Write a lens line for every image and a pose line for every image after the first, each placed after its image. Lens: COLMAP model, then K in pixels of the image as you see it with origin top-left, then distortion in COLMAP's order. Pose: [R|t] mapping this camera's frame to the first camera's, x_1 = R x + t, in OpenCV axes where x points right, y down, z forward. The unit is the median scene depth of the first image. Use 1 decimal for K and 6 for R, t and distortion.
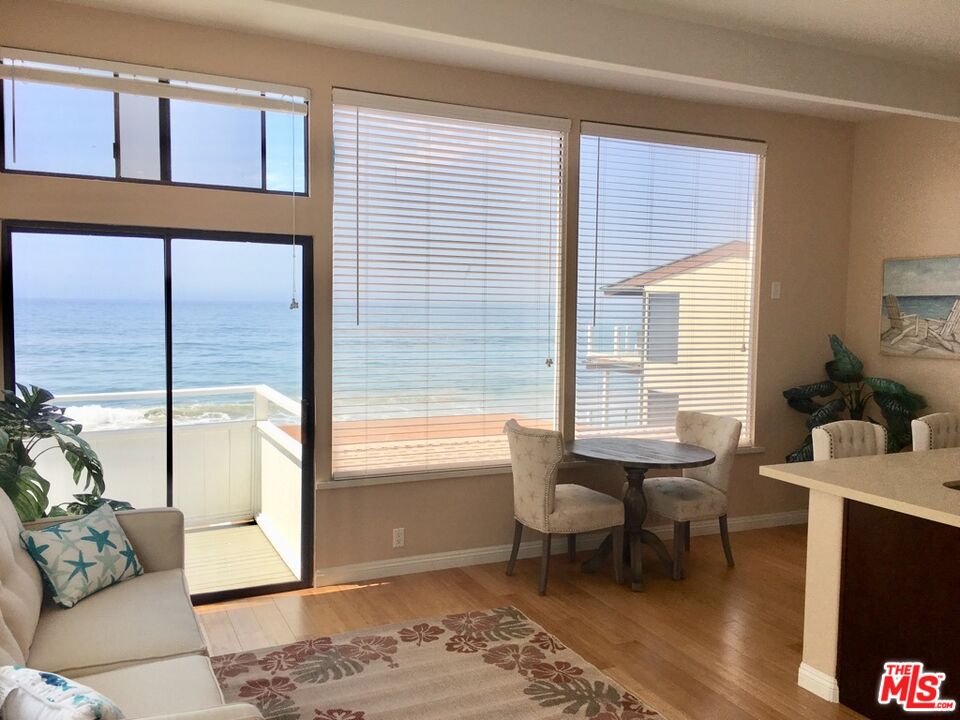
lens RADIAL K [[840.2, 0, 472.0], [0, 840.2, 348.7], [0, 0, 1]] dist [0.098113, -0.149958]
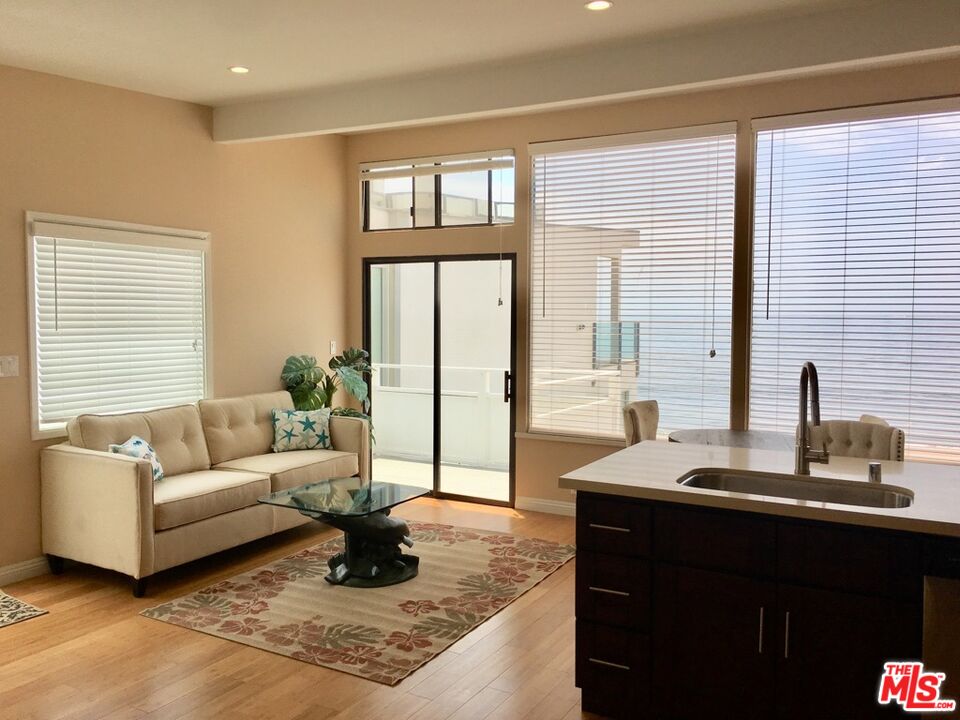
lens RADIAL K [[814.8, 0, 480.8], [0, 814.8, 347.5], [0, 0, 1]] dist [0.085730, -0.098163]
pose [[0.562353, 0.016502, -0.826732, 0.959006], [-0.051611, 0.998552, -0.015174, 0.049184], [0.825285, 0.051202, 0.562391, 0.220050]]
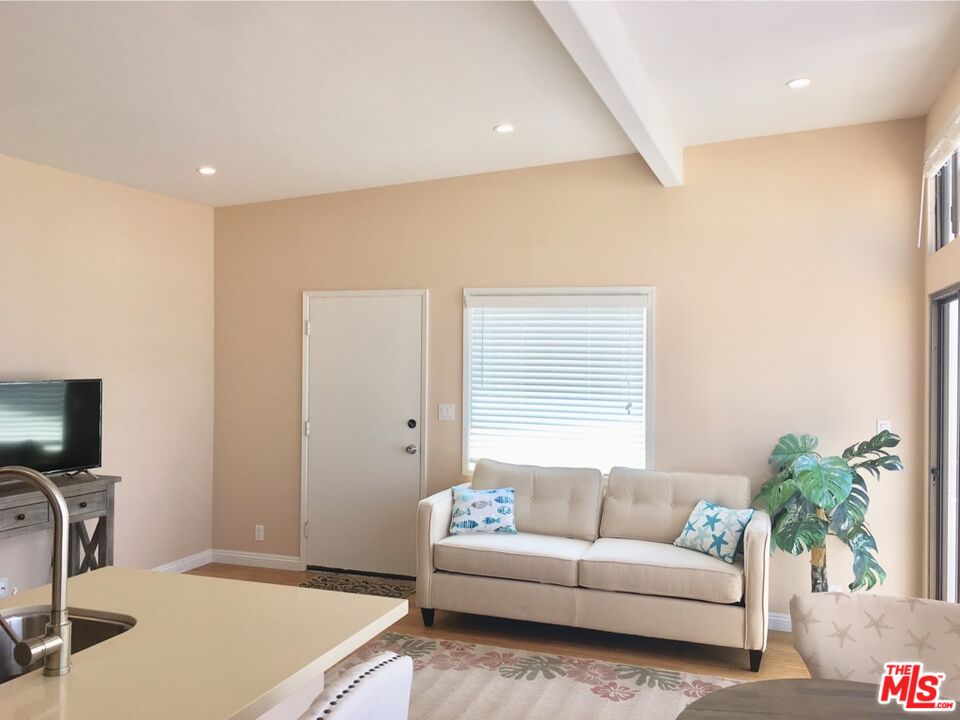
lens RADIAL K [[840.2, 0, 472.0], [0, 840.2, 348.7], [0, 0, 1]] dist [0.098113, -0.149958]
pose [[-0.721202, -0.041593, -0.691475, 0.671585], [-0.082457, 0.996253, 0.026076, -0.049617], [0.687800, 0.075823, -0.721930, 1.283447]]
